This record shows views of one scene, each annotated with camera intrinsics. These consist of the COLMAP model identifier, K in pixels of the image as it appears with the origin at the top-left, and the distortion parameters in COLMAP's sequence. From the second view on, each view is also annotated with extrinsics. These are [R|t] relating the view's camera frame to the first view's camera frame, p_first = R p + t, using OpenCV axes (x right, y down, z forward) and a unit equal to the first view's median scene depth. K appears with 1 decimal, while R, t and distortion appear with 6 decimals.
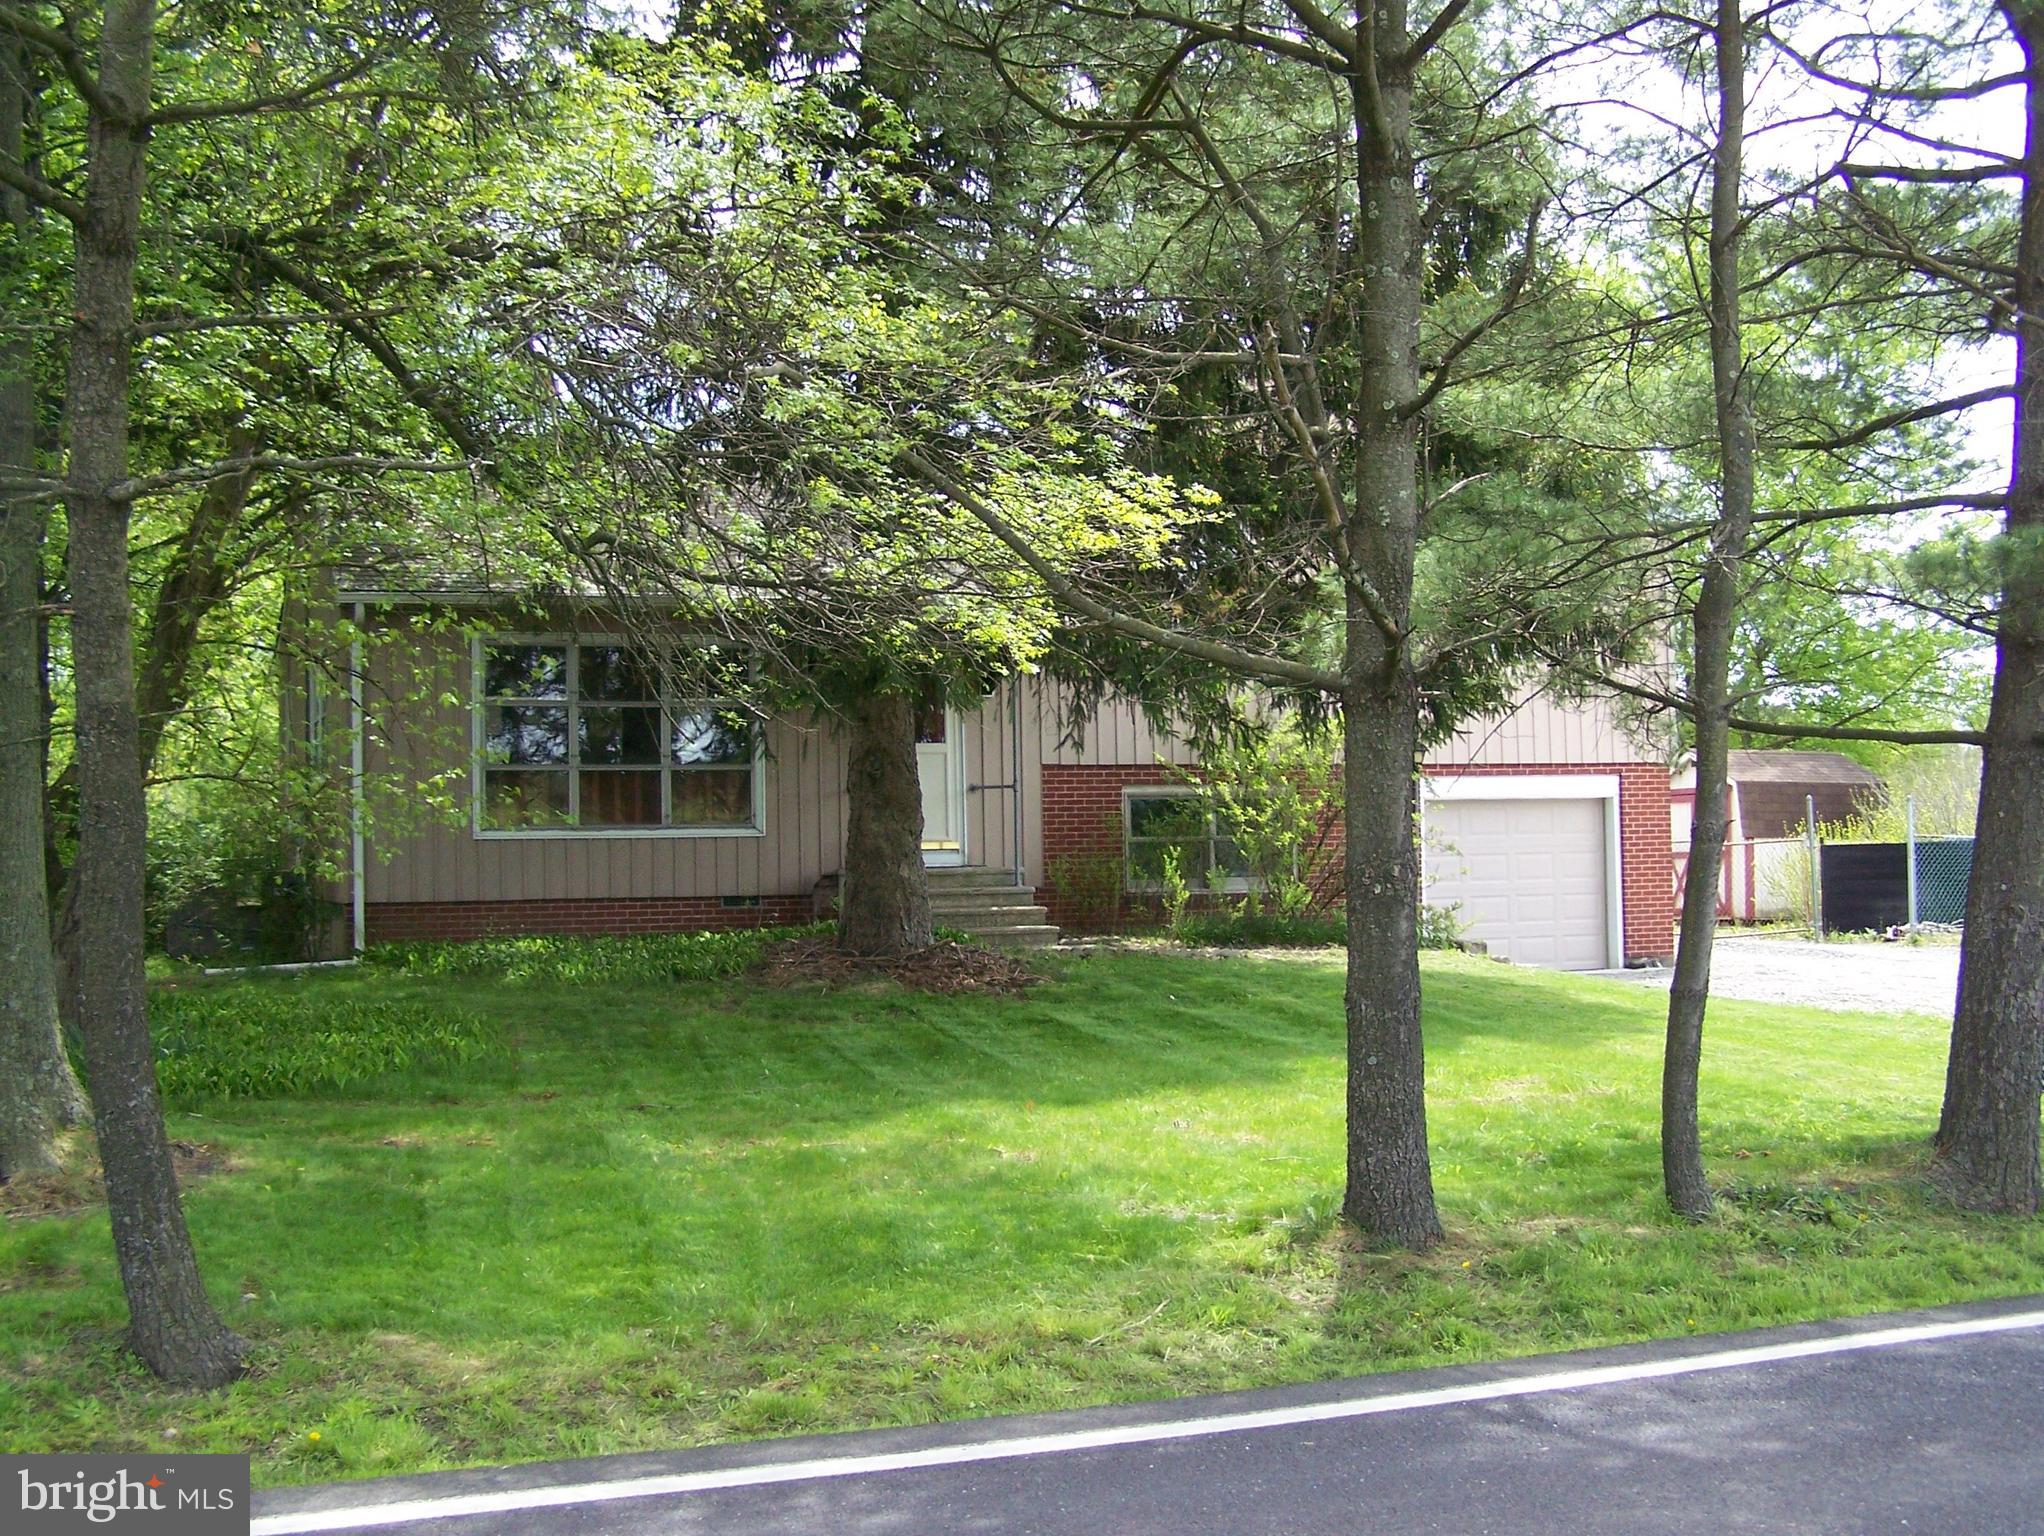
lens RADIAL K [[2351.7, 0, 975.8], [0, 2351.7, 794.6], [0, 0, 1]] dist [-0.196664, 0.375334]
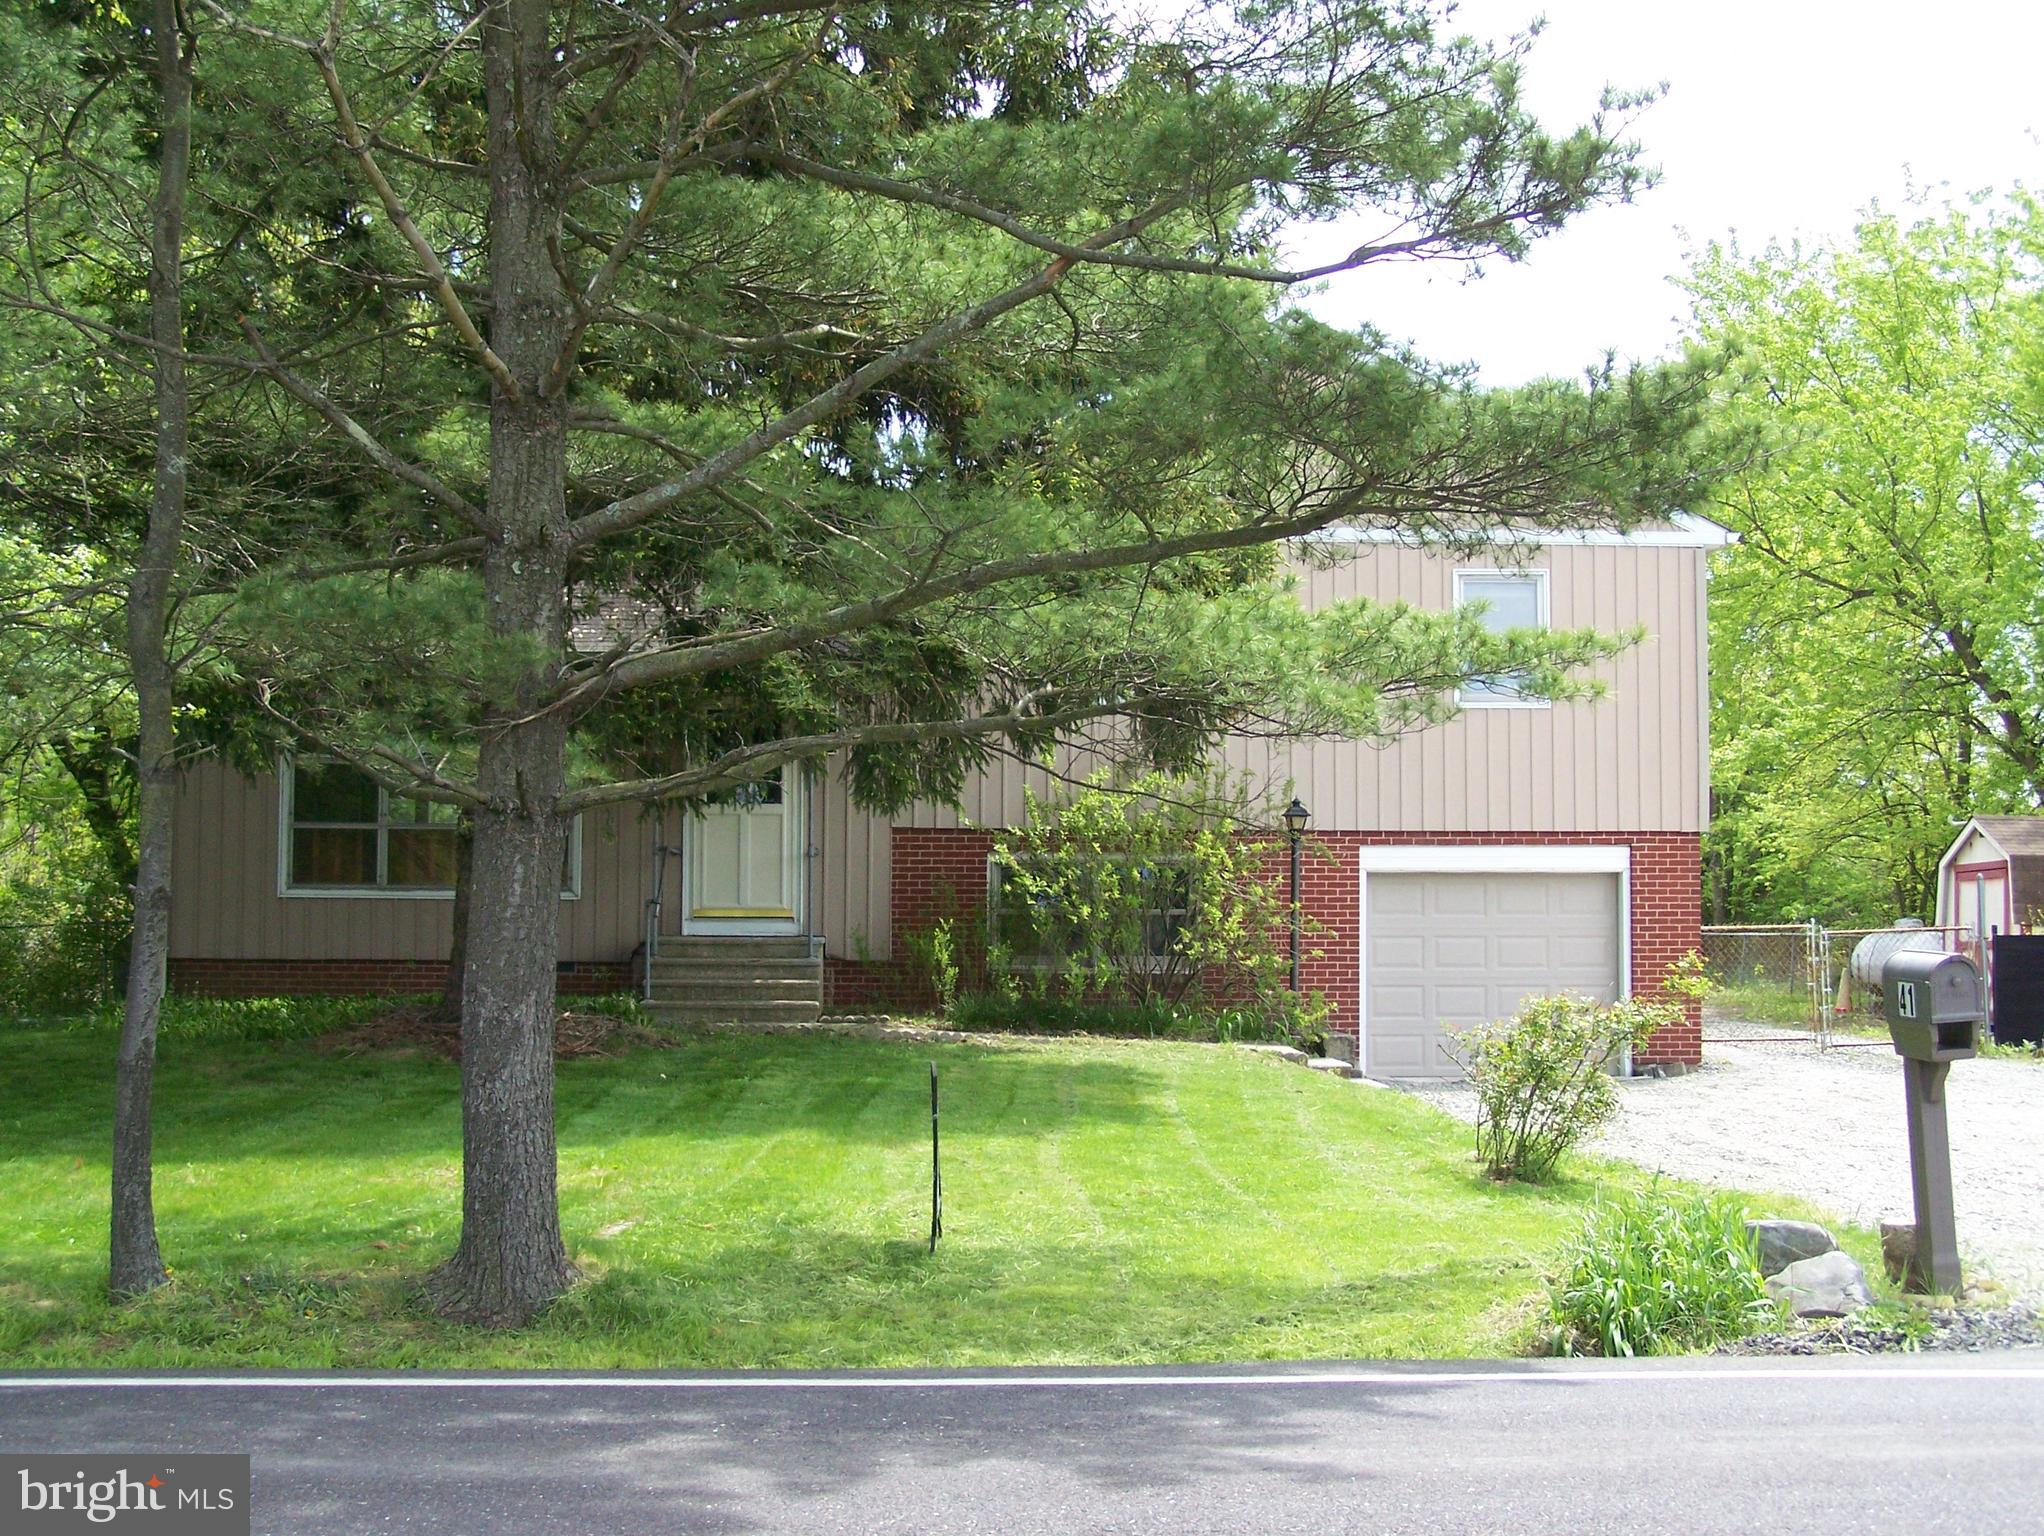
lens RADIAL K [[2840.6, 0, 976.4], [0, 2840.6, 807.6], [0, 0, 1]] dist [-0.165722, 0.558195]
pose [[0.950561, 0.007478, -0.310448, 0.397877], [-0.012556, 0.999818, -0.014363, -0.004992], [0.310284, 0.017551, 0.950482, -0.045661]]
